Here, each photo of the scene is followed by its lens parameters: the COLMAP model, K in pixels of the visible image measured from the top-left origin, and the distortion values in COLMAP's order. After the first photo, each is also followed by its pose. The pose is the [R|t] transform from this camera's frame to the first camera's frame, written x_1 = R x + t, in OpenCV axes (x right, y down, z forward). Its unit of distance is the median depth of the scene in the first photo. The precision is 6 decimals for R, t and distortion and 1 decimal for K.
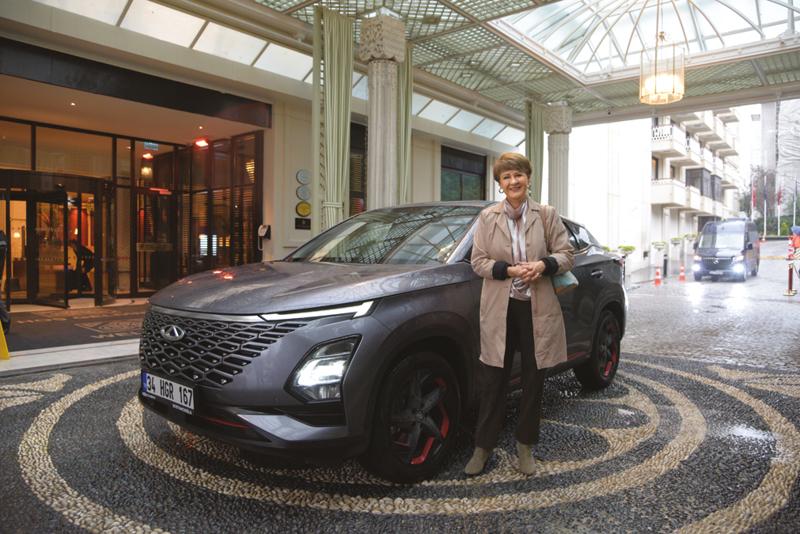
lens RADIAL K [[567.6, 0, 400.0], [0, 567.6, 267.0], [0, 0, 1]] dist [-0.096229, 0.060601]
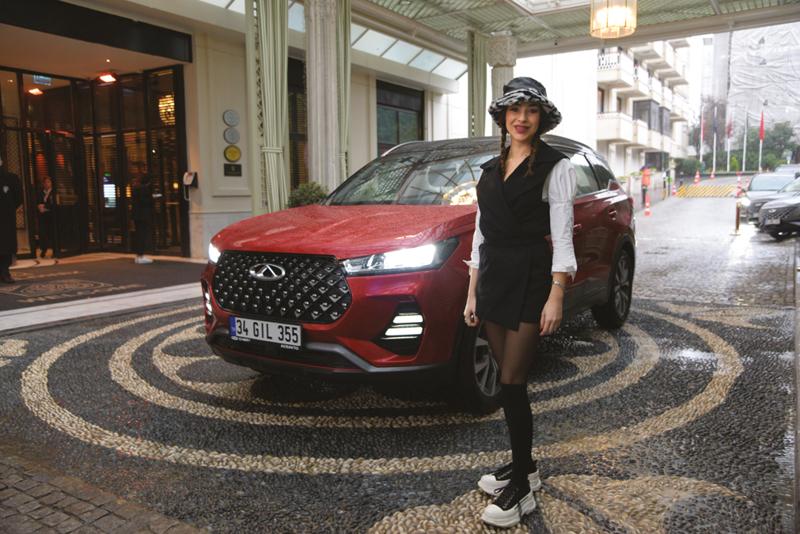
lens RADIAL K [[642.2, 0, 400.0], [0, 642.2, 267.0], [0, 0, 1]] dist [-0.057143, 0.089339]
pose [[0.991316, -0.034662, 0.126847, -0.040109], [0.023912, 0.996068, 0.085308, -0.002296], [-0.129306, -0.081534, 0.988247, -0.063448]]
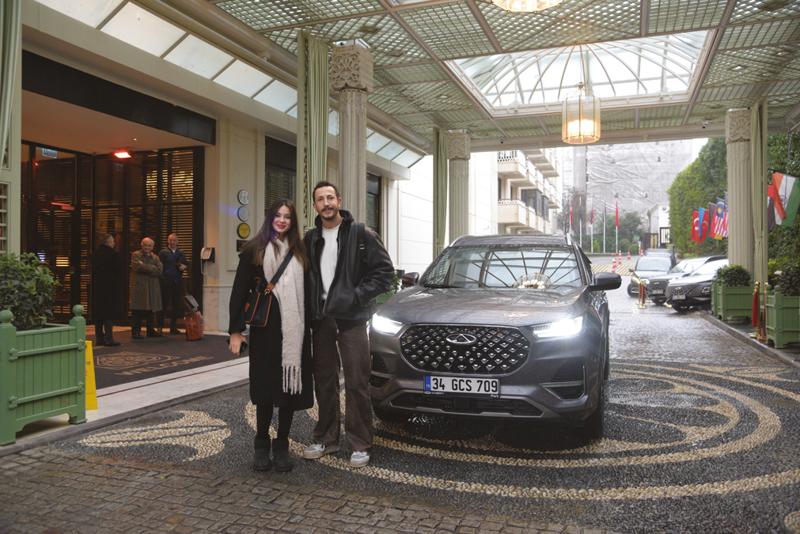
lens RADIAL K [[618.4, 0, 400.0], [0, 618.4, 267.0], [0, 0, 1]] dist [-0.046601, 0.004382]
pose [[0.945232, -0.004211, 0.326371, -0.260445], [0.013388, 0.999576, -0.025875, -0.010633], [-0.326124, 0.028828, 0.944887, -0.066534]]
